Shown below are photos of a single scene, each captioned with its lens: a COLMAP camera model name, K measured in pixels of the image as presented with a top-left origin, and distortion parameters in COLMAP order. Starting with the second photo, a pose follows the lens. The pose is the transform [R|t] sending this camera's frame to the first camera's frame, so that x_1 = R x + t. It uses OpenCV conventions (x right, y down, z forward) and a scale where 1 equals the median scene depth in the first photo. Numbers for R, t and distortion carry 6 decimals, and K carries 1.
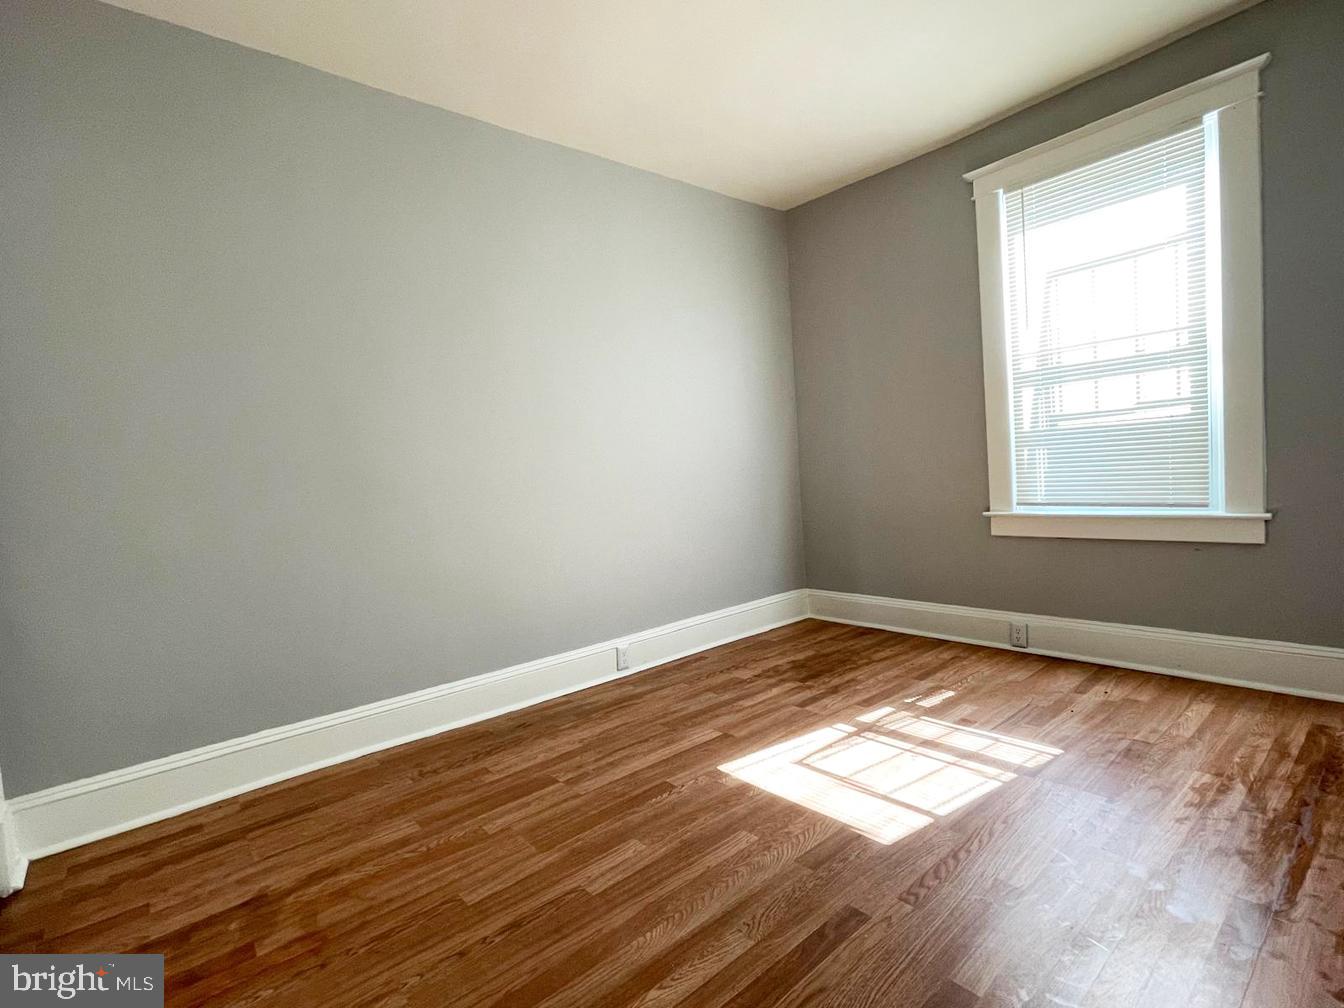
lens RADIAL K [[642.3, 0, 668.2], [0, 642.3, 504.1], [0, 0, 1]] dist [0.009361, -0.003343]
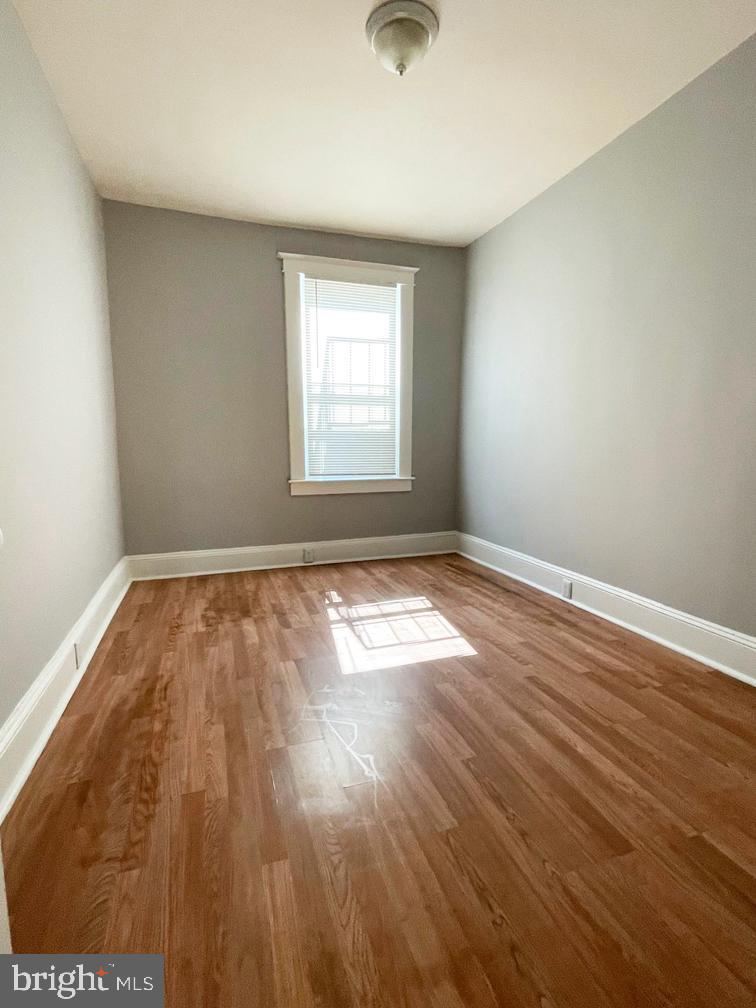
lens RADIAL K [[481.7, 0, 372.7], [0, 481.7, 504.5], [0, 0, 1]] dist [0.009361, -0.003343]
pose [[0.371827, -0.056562, 0.926577, -0.626513], [0.025998, 0.998385, 0.050513, 0.019358], [-0.927938, 0.005307, 0.372697, 0.475031]]
